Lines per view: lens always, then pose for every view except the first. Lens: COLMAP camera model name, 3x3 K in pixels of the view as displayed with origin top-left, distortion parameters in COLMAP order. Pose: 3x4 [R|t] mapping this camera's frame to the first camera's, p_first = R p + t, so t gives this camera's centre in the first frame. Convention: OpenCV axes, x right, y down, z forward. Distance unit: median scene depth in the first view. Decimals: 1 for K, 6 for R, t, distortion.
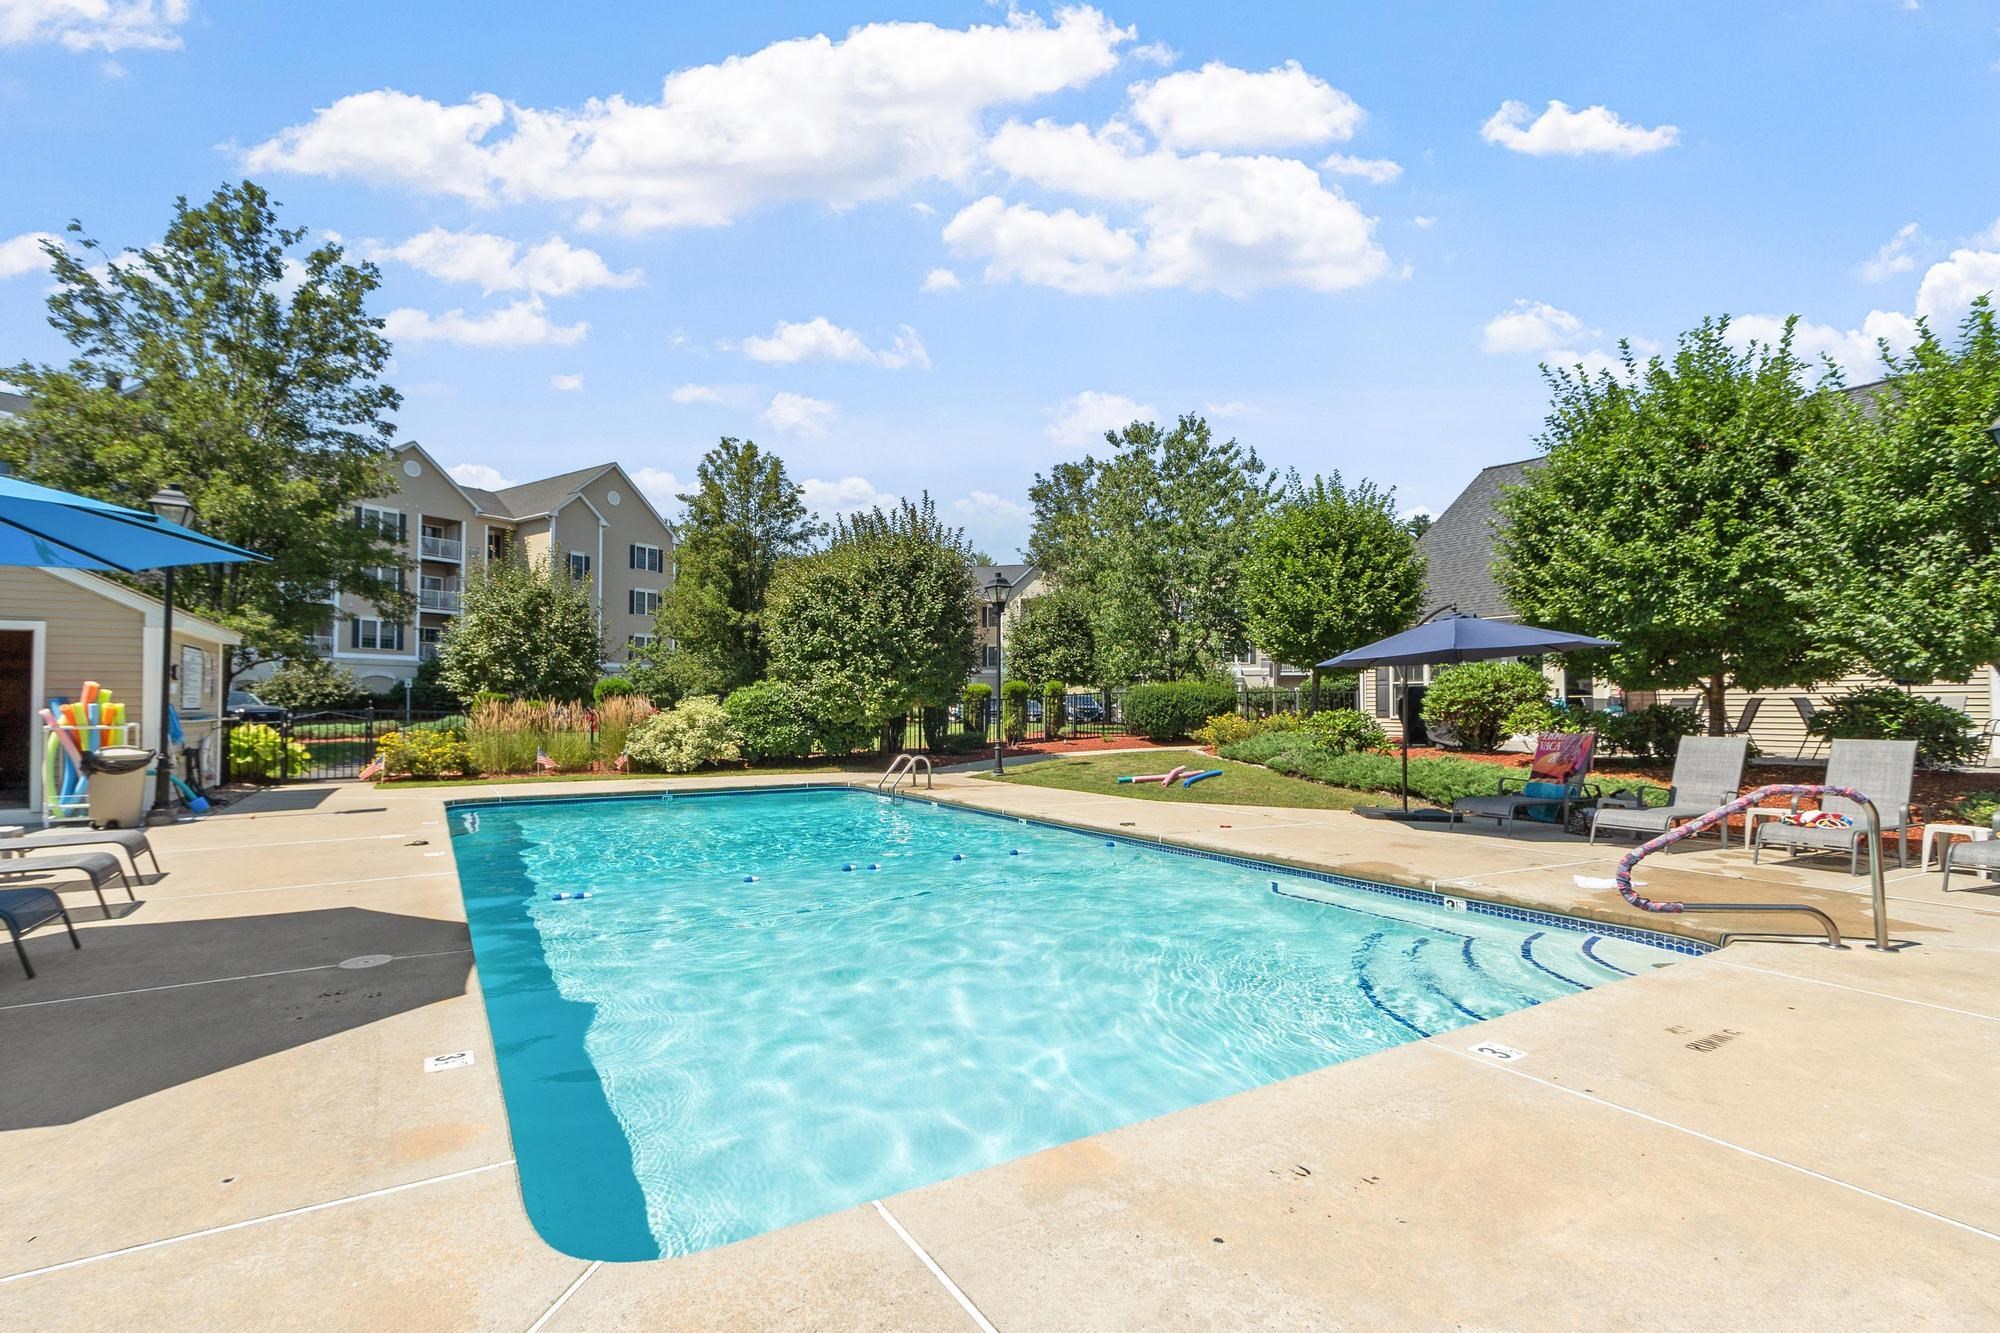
lens RADIAL K [[874.6, 0, 970.3], [0, 874.6, 681.8], [0, 0, 1]] dist [0.004767, 0.000231]
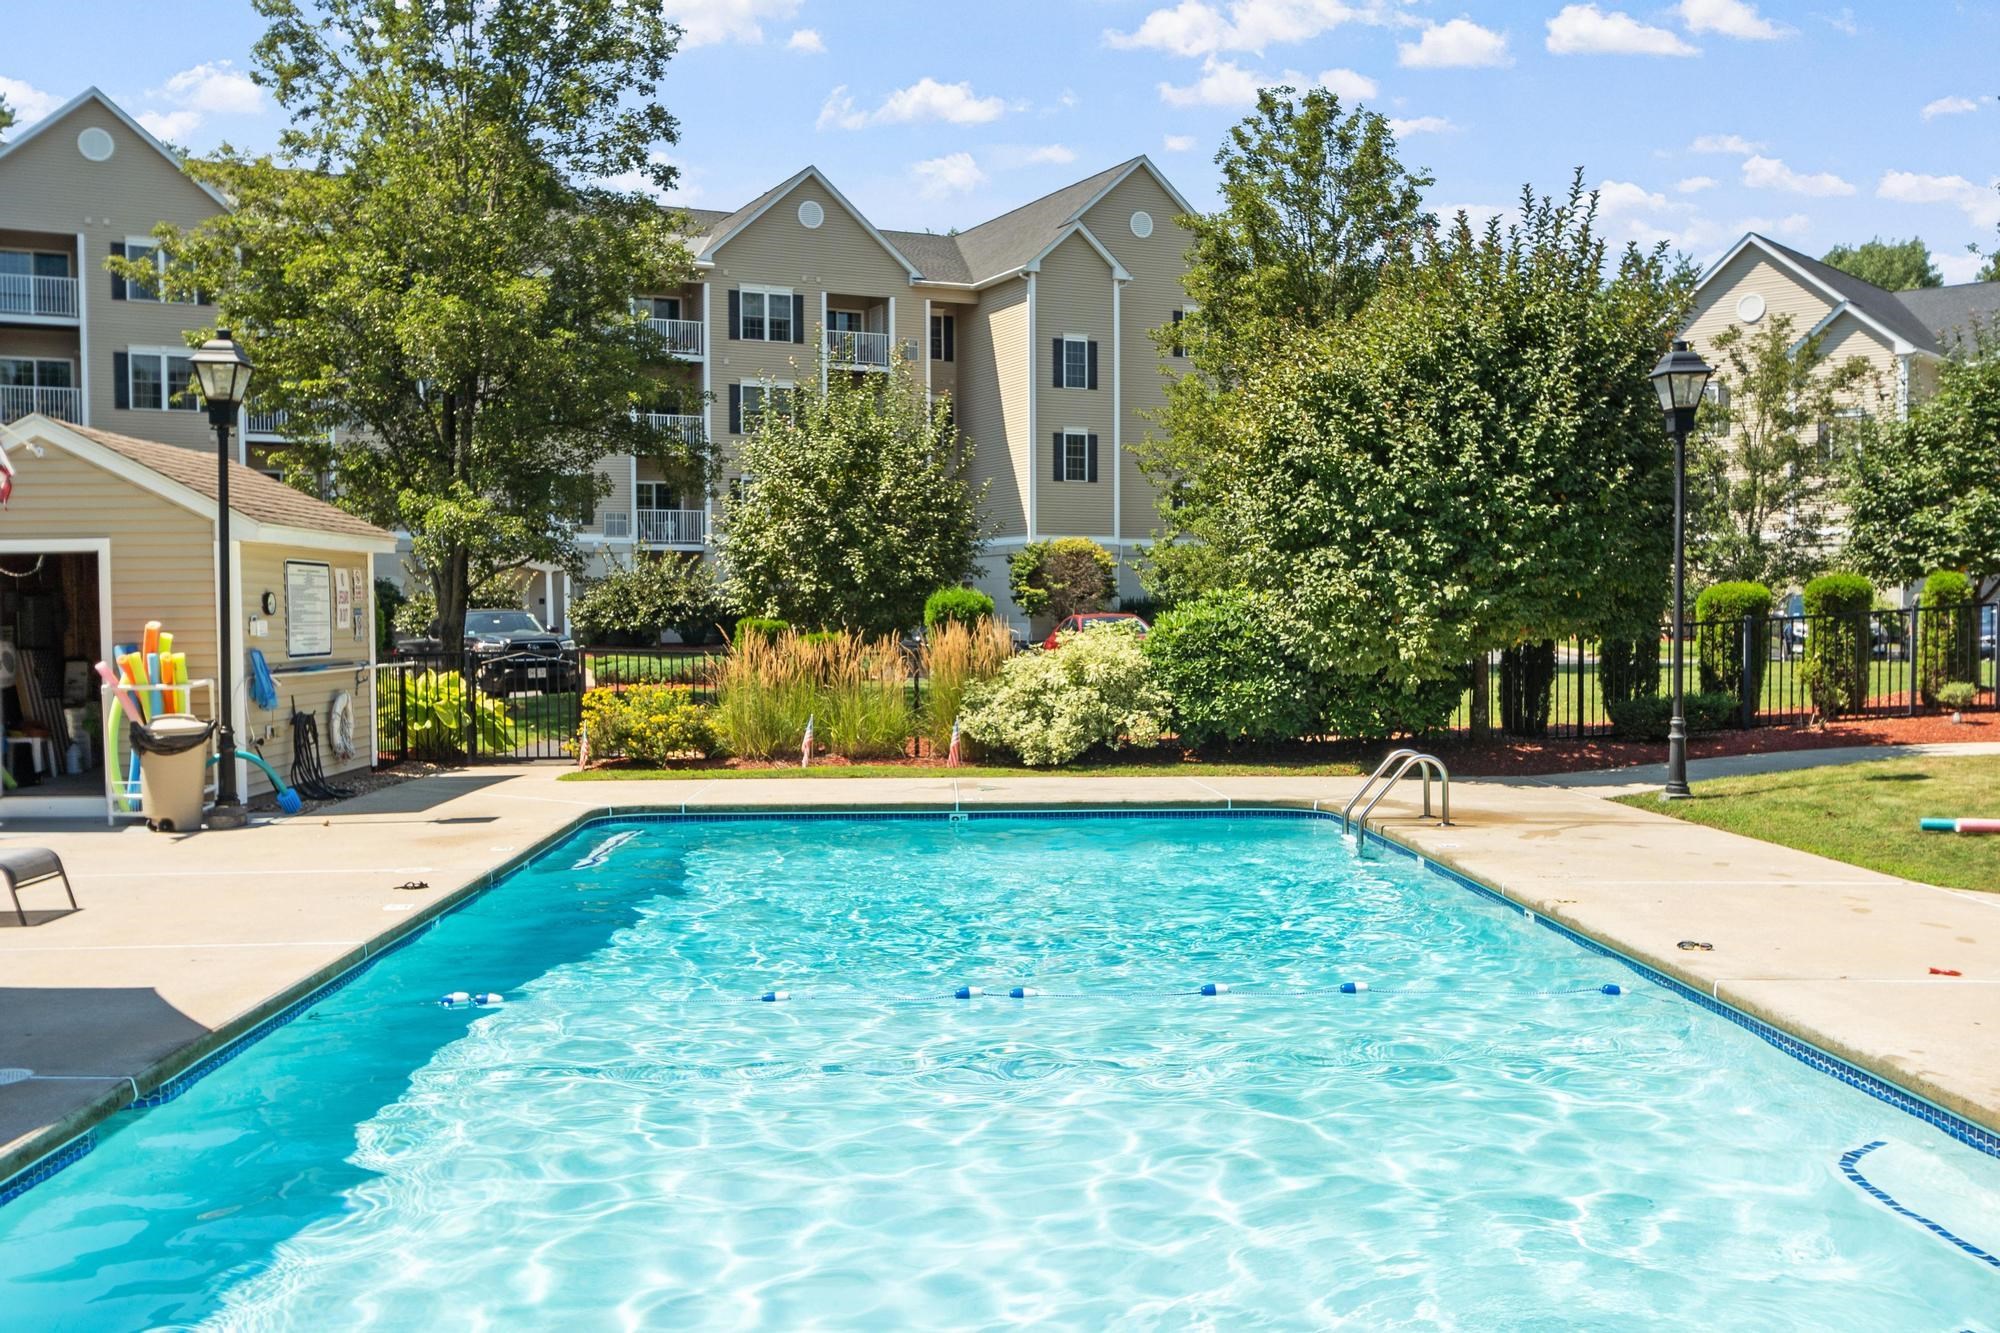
lens RADIAL K [[1778.4, 0, 1000.0], [0, 1778.4, 666.5], [0, 0, 1]] dist [0.010081, 0.000106]
pose [[0.878239, 0.007751, -0.478160, 0.152805], [0.019985, 0.998400, 0.052890, -0.014322], [0.477805, -0.056006, 0.876679, 0.035726]]
